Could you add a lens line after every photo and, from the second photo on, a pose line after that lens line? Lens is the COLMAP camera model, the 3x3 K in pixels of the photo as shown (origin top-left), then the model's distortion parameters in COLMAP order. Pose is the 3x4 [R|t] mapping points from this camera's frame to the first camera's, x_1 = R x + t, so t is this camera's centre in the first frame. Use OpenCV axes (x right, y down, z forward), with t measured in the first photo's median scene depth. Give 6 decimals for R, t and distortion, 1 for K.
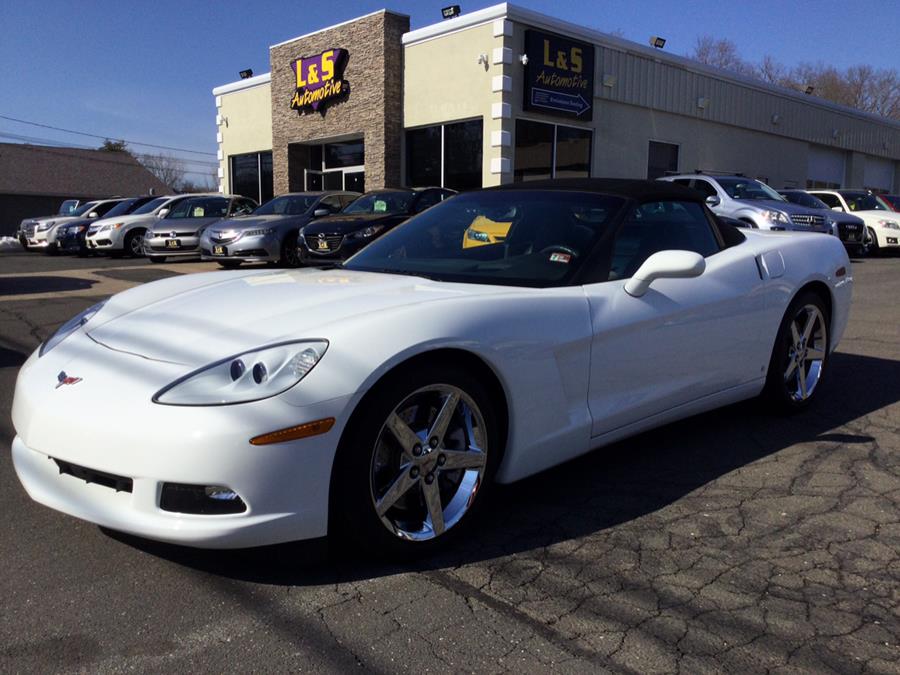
lens RADIAL K [[865.9, 0, 427.9], [0, 865.9, 362.9], [0, 0, 1]] dist [0.076892, -0.171293]
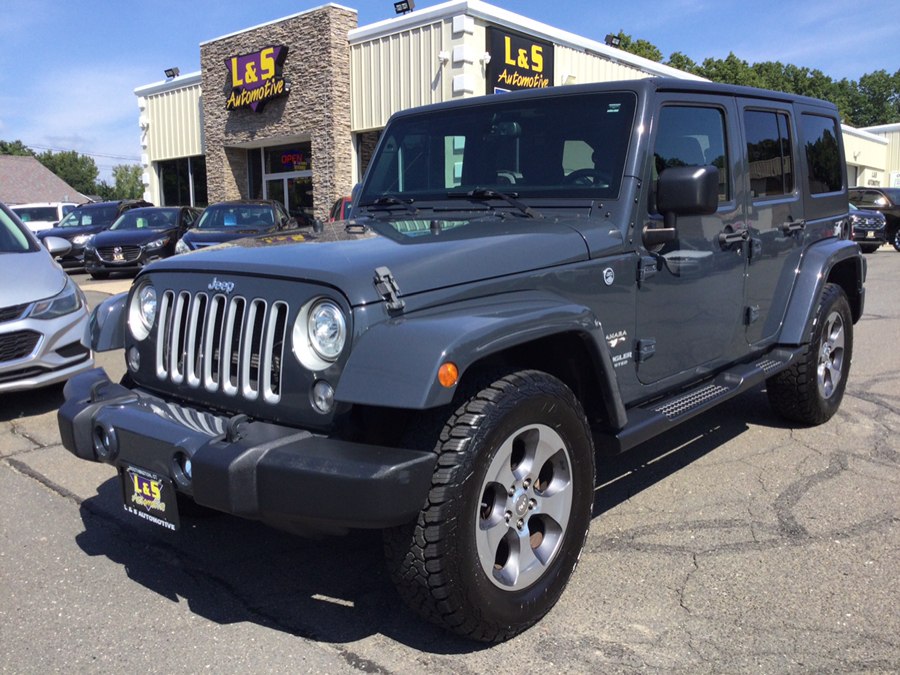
lens RADIAL K [[865.9, 0, 445.2], [0, 865.9, 346.6], [0, 0, 1]] dist [0.076892, -0.171293]
pose [[0.993091, -0.033135, 0.112576, -0.042164], [0.035180, 0.999249, -0.016222, -0.019117], [-0.111954, 0.020070, 0.993511, 0.065623]]
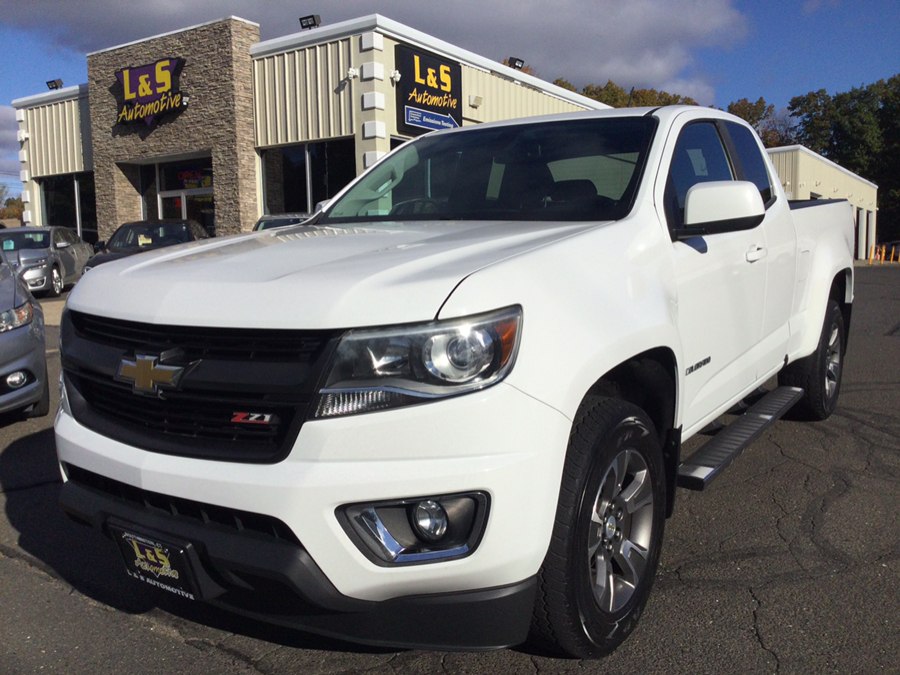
lens RADIAL K [[865.9, 0, 462.6], [0, 865.9, 342.1], [0, 0, 1]] dist [0.076892, -0.171293]
pose [[0.965568, -0.048930, 0.255510, -0.061756], [0.060400, 0.997480, -0.037233, -0.021361], [-0.253044, 0.051384, 0.966089, 0.083719]]
